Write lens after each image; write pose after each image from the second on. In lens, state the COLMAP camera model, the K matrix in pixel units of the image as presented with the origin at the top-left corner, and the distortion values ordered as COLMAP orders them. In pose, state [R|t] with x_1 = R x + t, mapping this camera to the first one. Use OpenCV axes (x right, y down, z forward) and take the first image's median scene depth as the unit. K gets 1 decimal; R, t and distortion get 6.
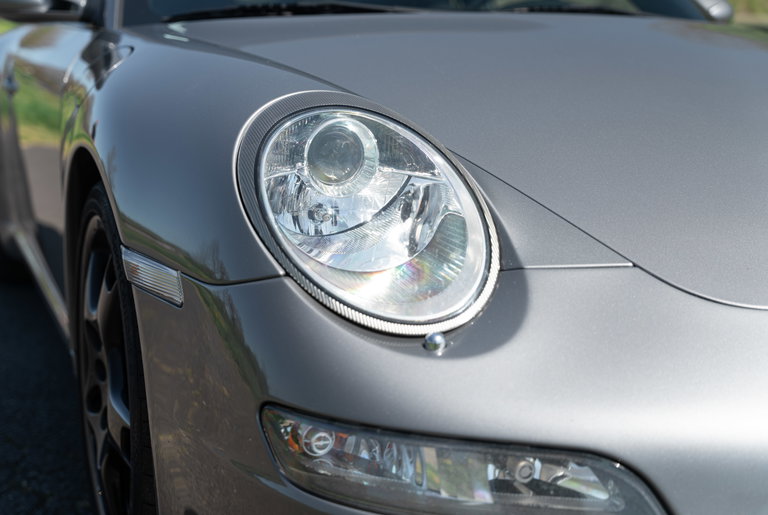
lens RADIAL K [[999.0, 0, 385.2], [0, 999.0, 255.5], [0, 0, 1]] dist [-0.048627, 0.000000]
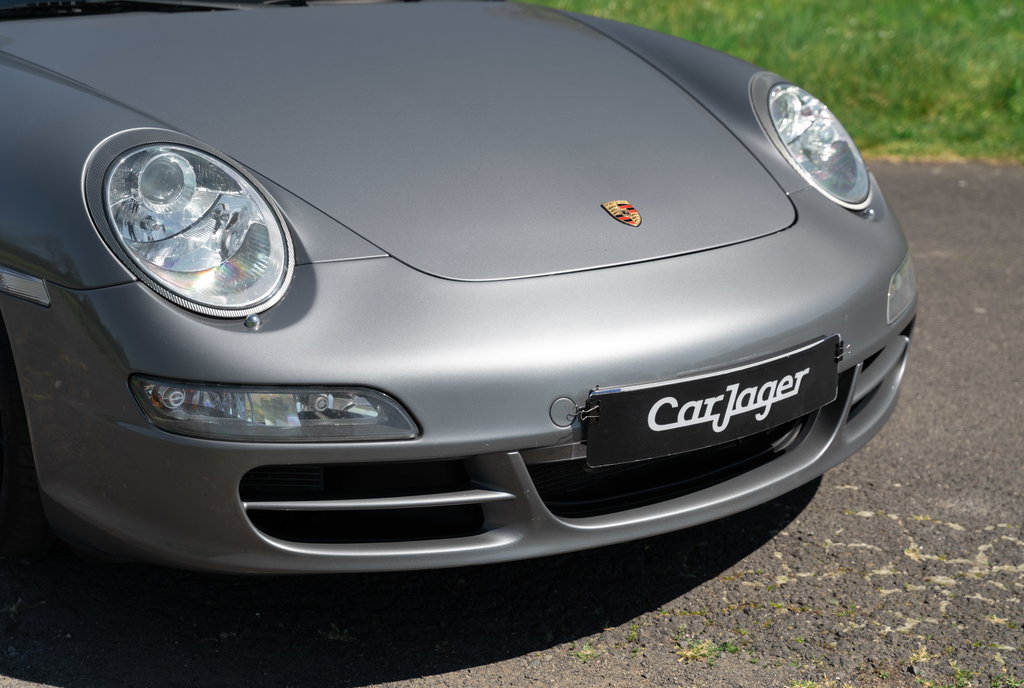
lens RADIAL K [[1332.0, 0, 516.7], [0, 1332.0, 345.4], [0, 0, 1]] dist [-0.048627, 0.000000]
pose [[0.961532, -0.085010, 0.261207, -0.083240], [0.047599, 0.988086, 0.146356, -0.133413], [-0.270537, -0.128292, 0.954123, -0.880720]]
